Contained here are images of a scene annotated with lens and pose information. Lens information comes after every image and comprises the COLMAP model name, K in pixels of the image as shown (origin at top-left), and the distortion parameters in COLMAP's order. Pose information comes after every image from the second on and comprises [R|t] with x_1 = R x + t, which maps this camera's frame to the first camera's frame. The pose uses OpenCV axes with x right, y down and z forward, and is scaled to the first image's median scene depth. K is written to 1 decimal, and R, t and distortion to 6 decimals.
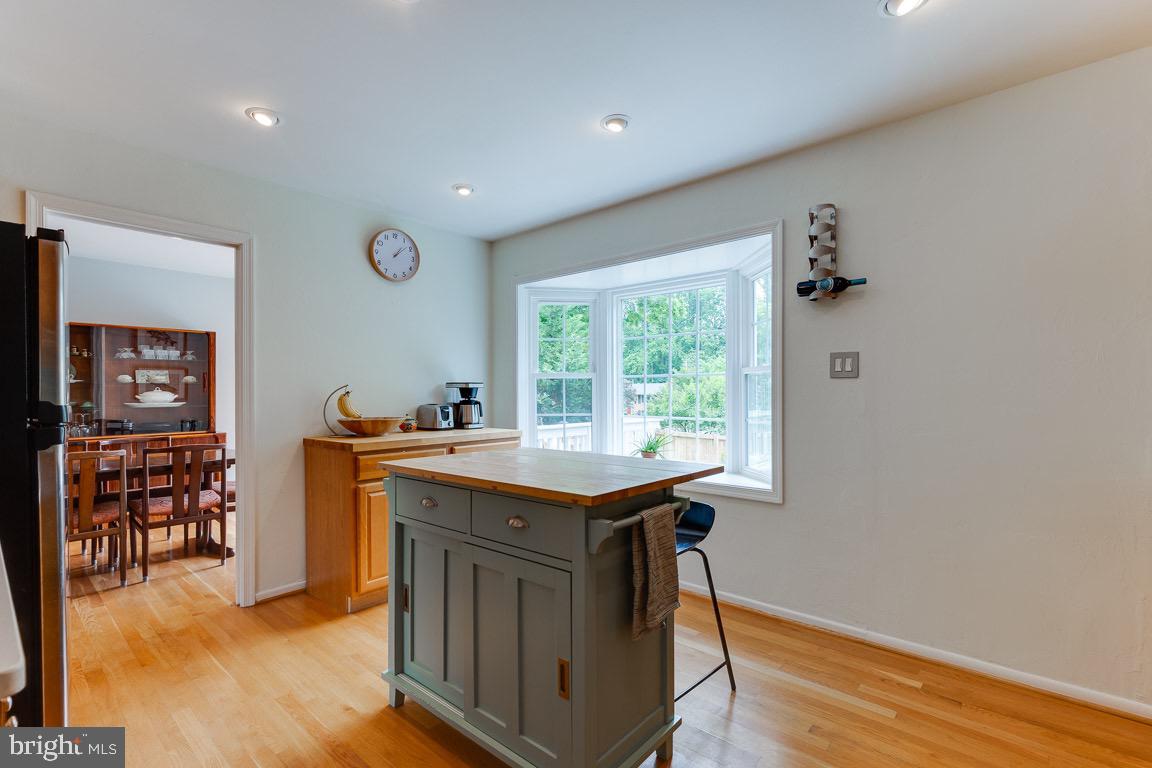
lens RADIAL K [[525.5, 0, 573.7], [0, 525.5, 391.5], [0, 0, 1]] dist [0.009948, -0.001410]
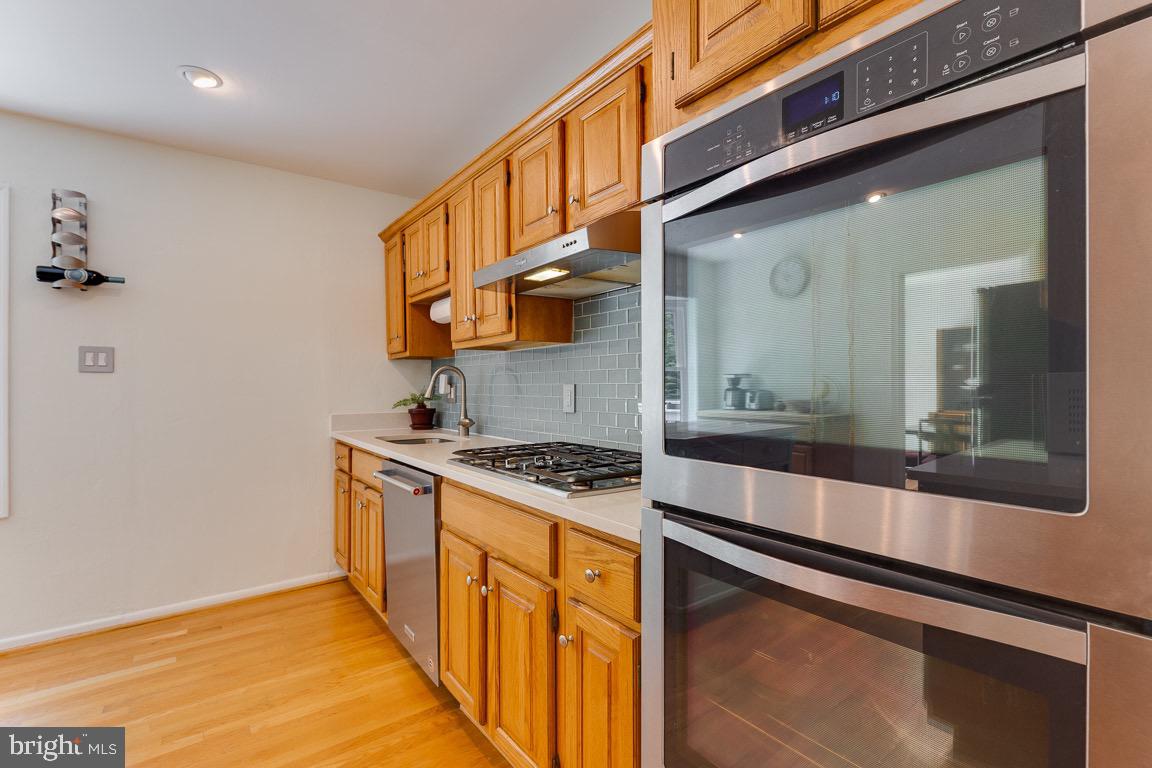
lens RADIAL K [[525.5, 0, 574.9], [0, 525.5, 389.4], [0, 0, 1]] dist [0.009948, -0.001410]
pose [[0.202601, -0.005567, 0.979246, -0.285191], [0.003773, 0.999981, 0.004904, 0.004935], [-0.979254, 0.002701, 0.202618, -0.089279]]
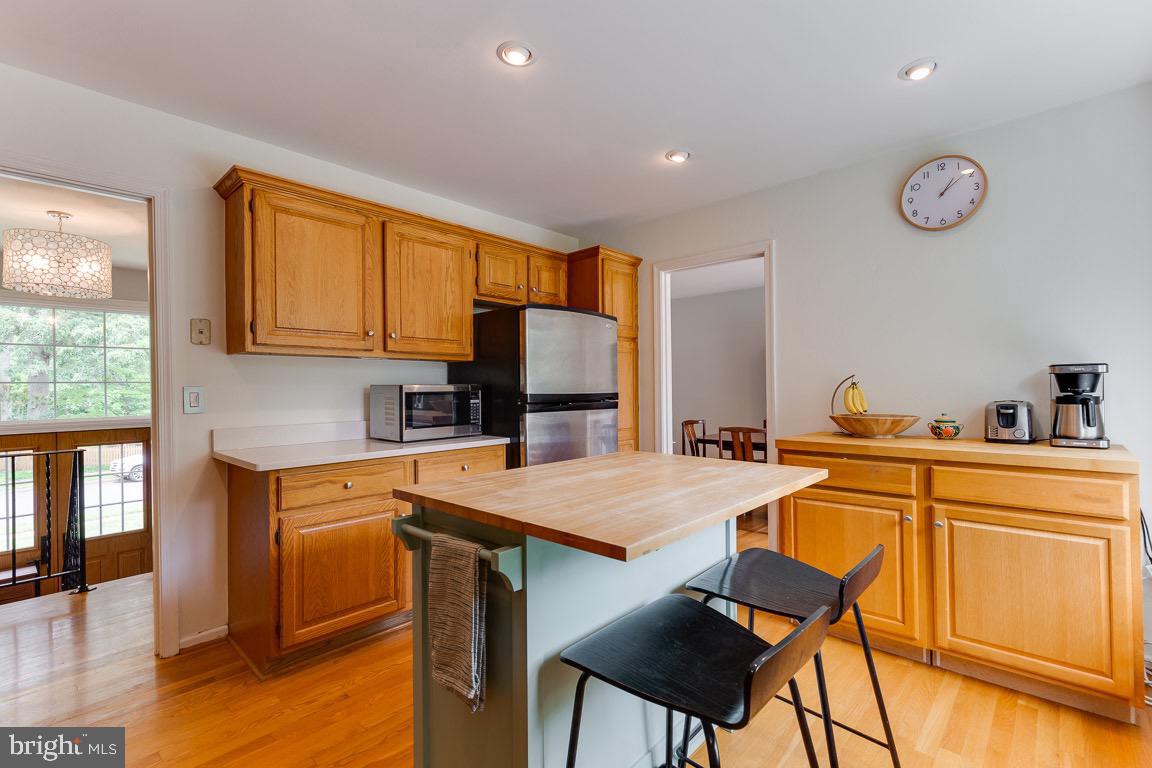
lens RADIAL K [[525.5, 0, 577.8], [0, 525.5, 387.9], [0, 0, 1]] dist [0.009948, -0.001410]
pose [[-0.023843, 0.004916, -0.999704, 0.656790], [0.010900, 0.999930, 0.004657, -0.000745], [0.999656, -0.010785, -0.023894, 0.844422]]
